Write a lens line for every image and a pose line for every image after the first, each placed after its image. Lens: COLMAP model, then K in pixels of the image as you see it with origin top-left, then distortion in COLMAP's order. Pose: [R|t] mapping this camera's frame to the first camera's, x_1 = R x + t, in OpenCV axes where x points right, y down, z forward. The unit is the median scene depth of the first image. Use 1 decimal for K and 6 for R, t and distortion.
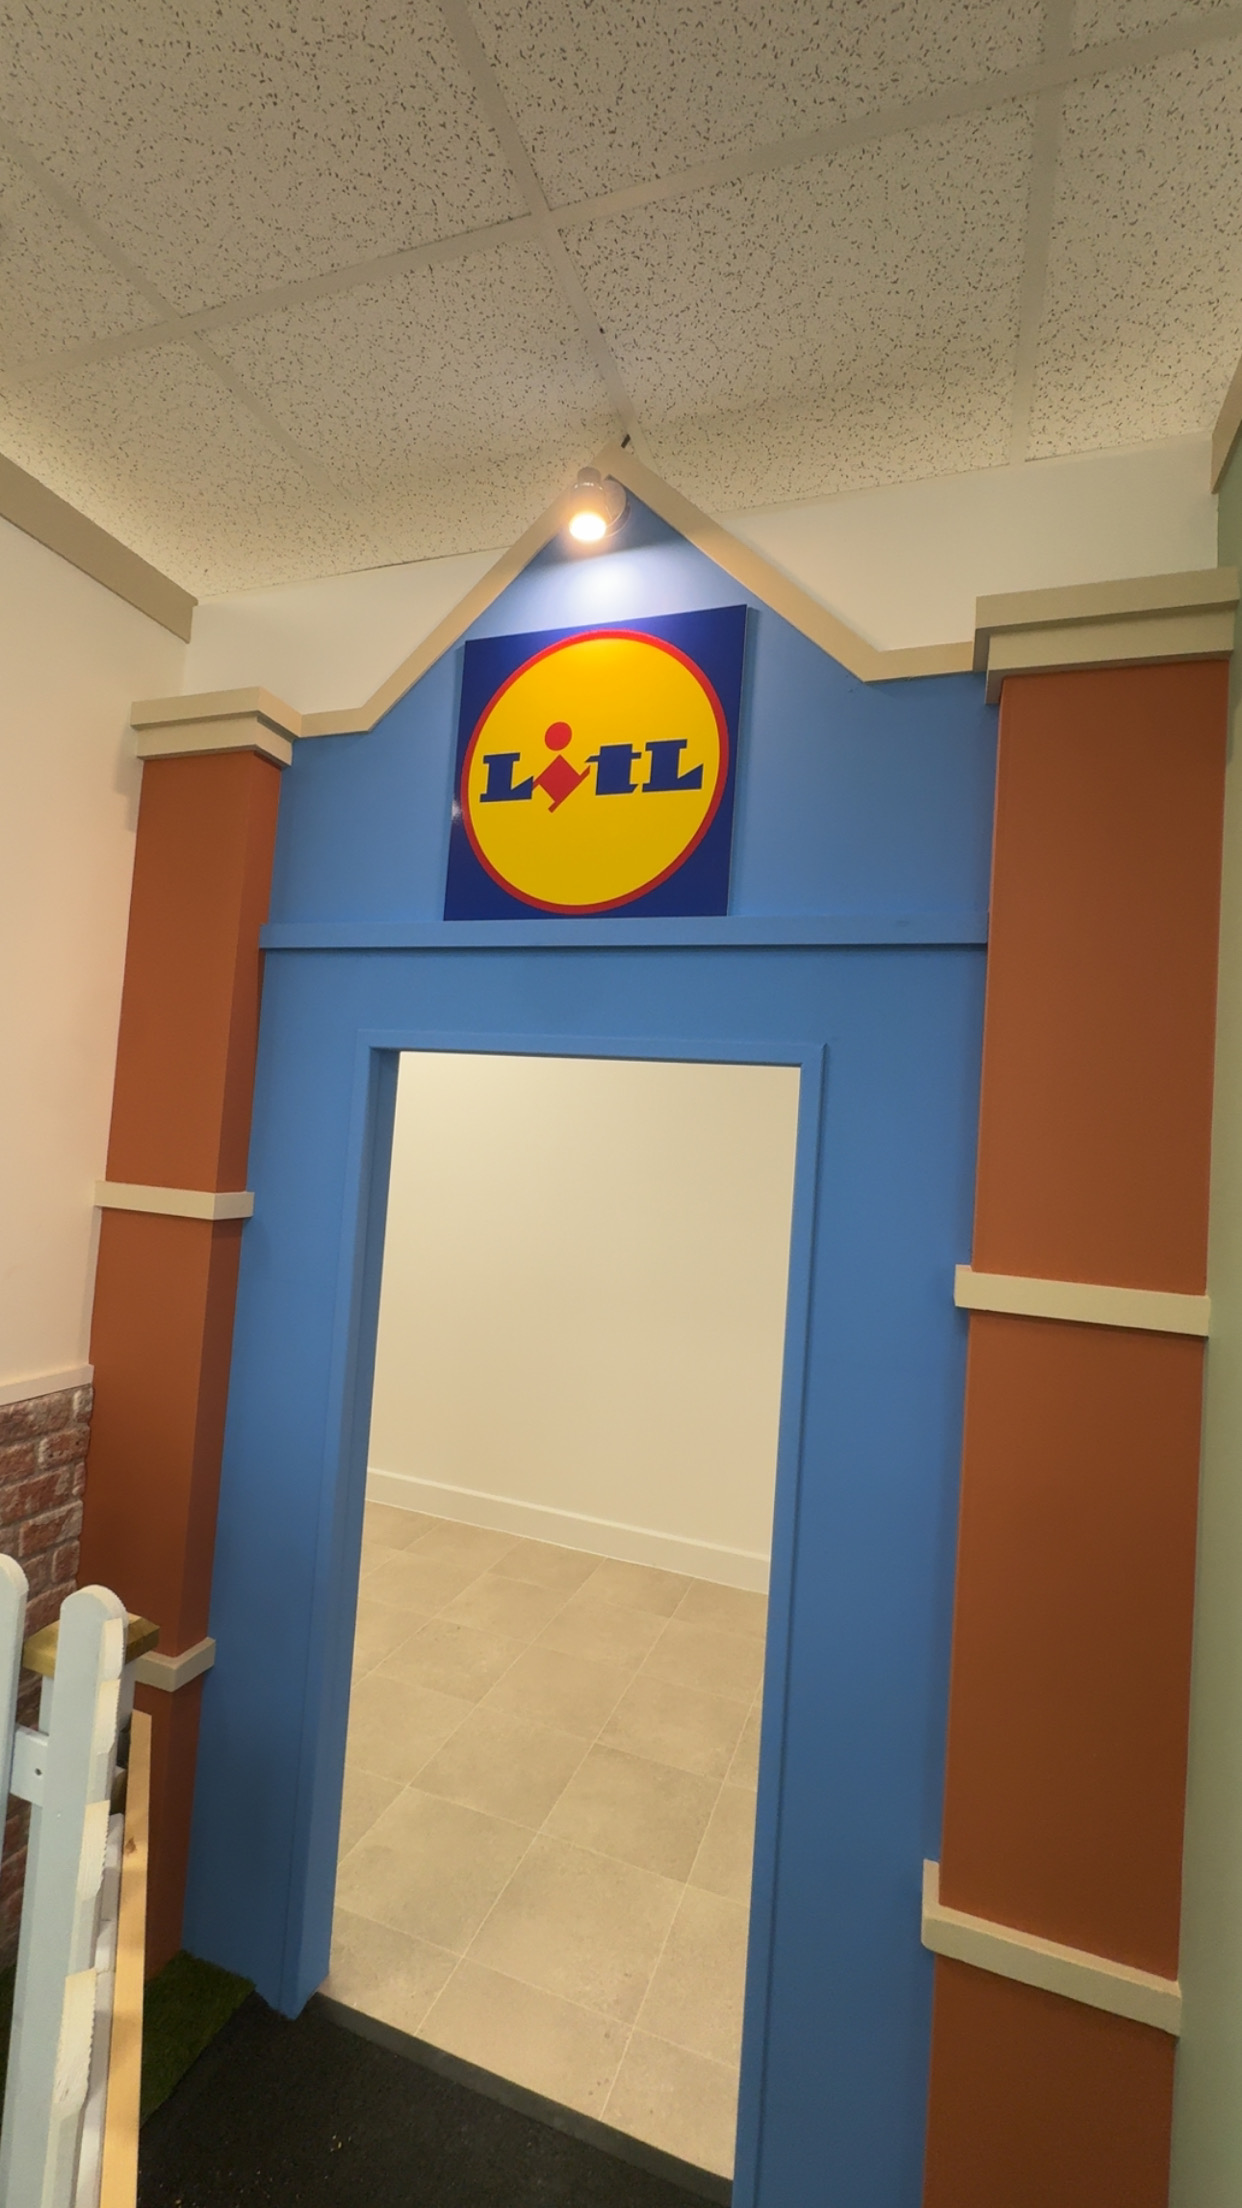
lens RADIAL K [[911.5, 0, 630.7], [0, 911.5, 1099.2], [0, 0, 1]] dist [0.026291, -0.000447]
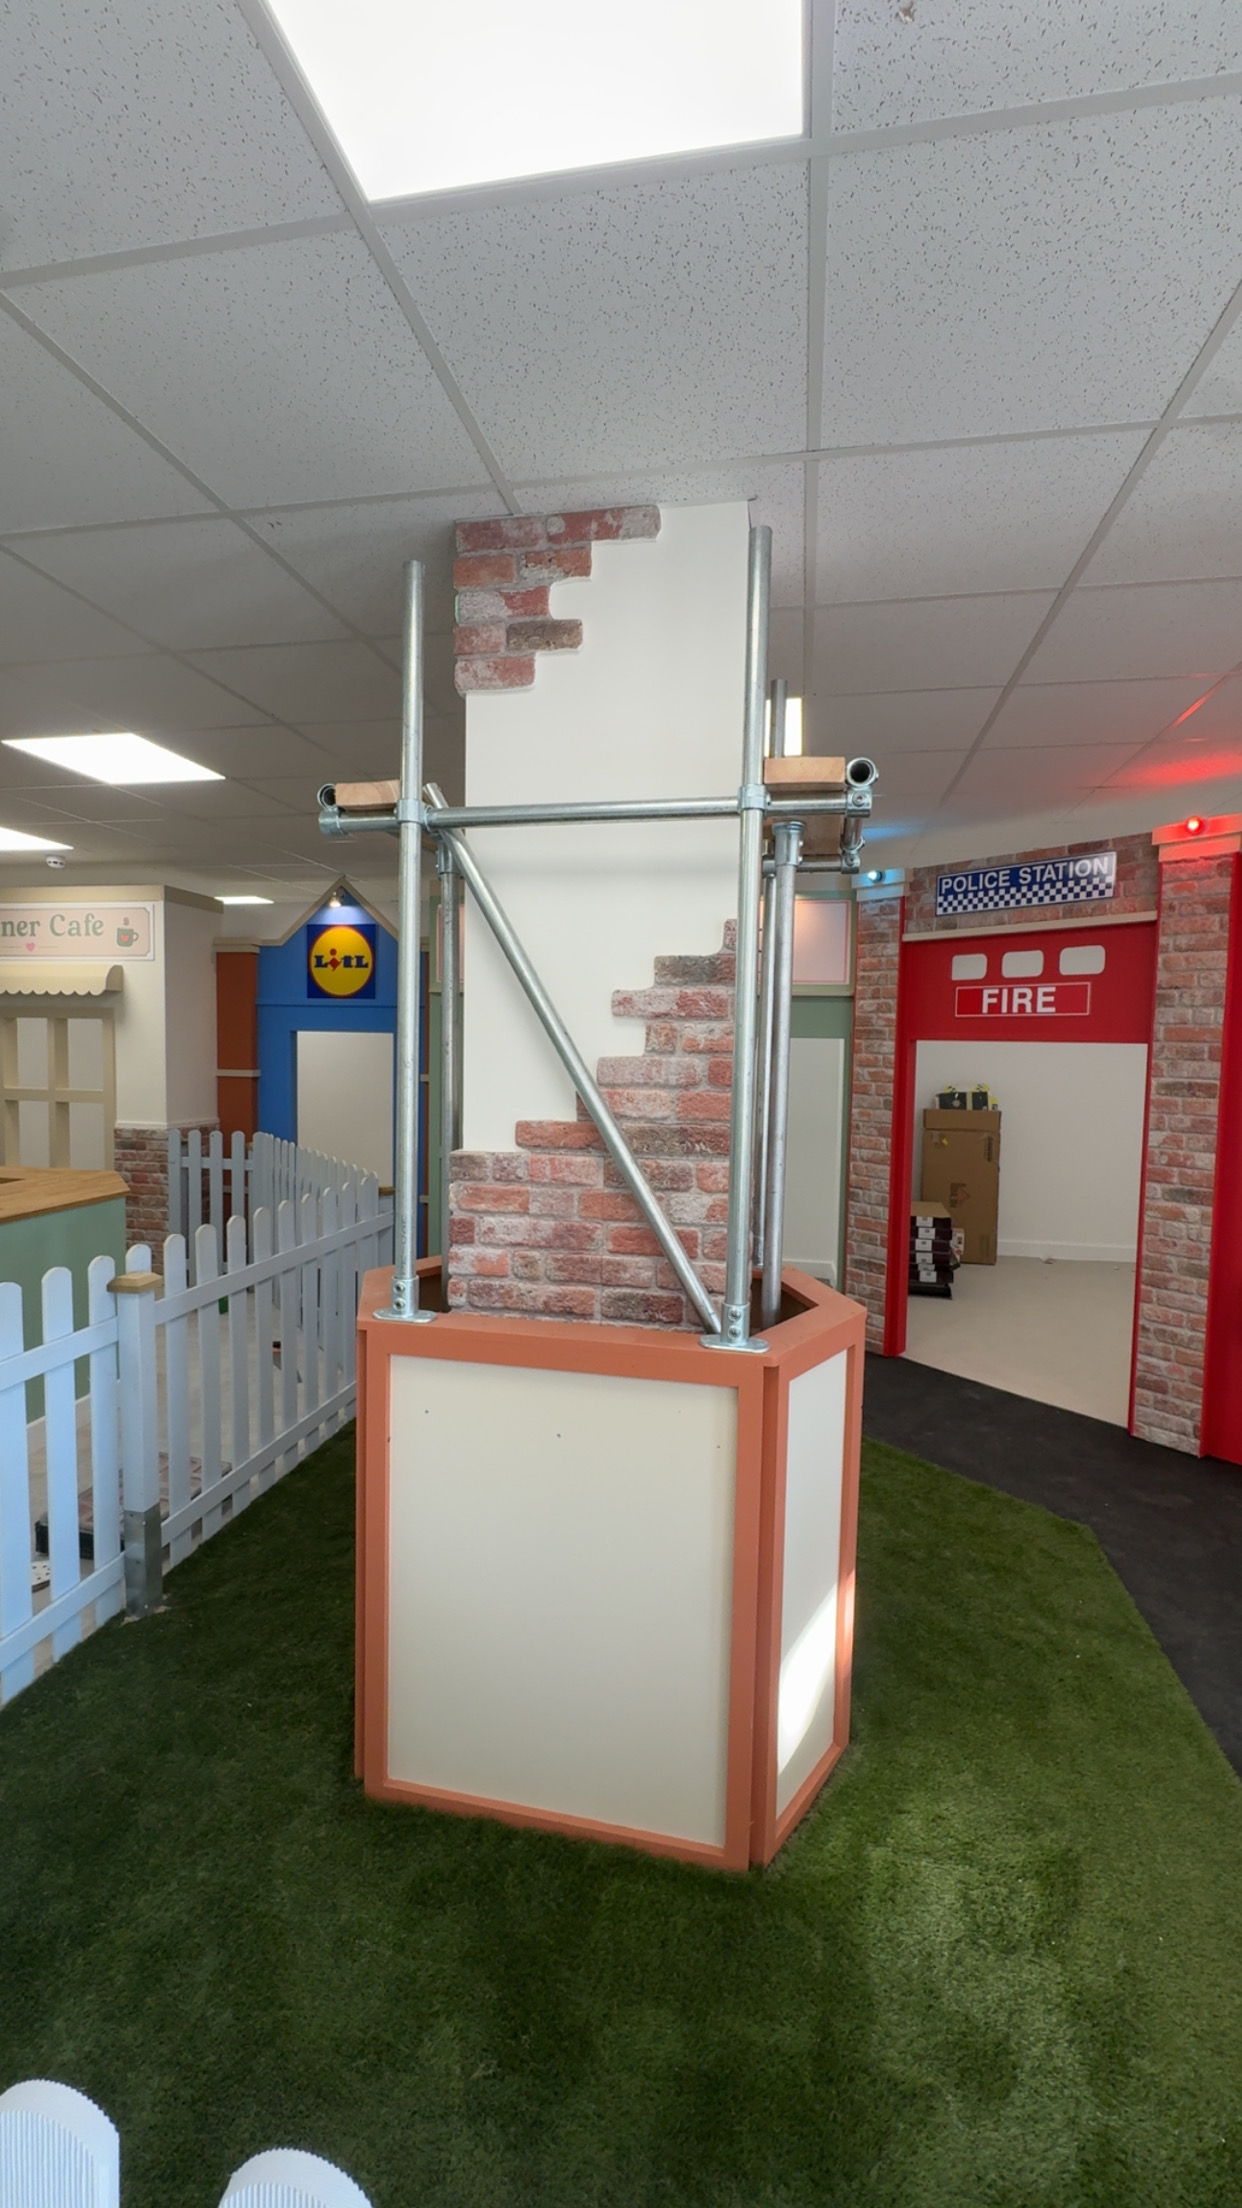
lens RADIAL K [[911.5, 0, 622.4], [0, 911.5, 1106.4], [0, 0, 1]] dist [0.026291, -0.000447]
pose [[0.987860, -0.061225, 0.142771, 0.563052], [0.045769, 0.992972, 0.109137, -0.101079], [-0.148450, -0.101278, 0.983720, -3.223105]]
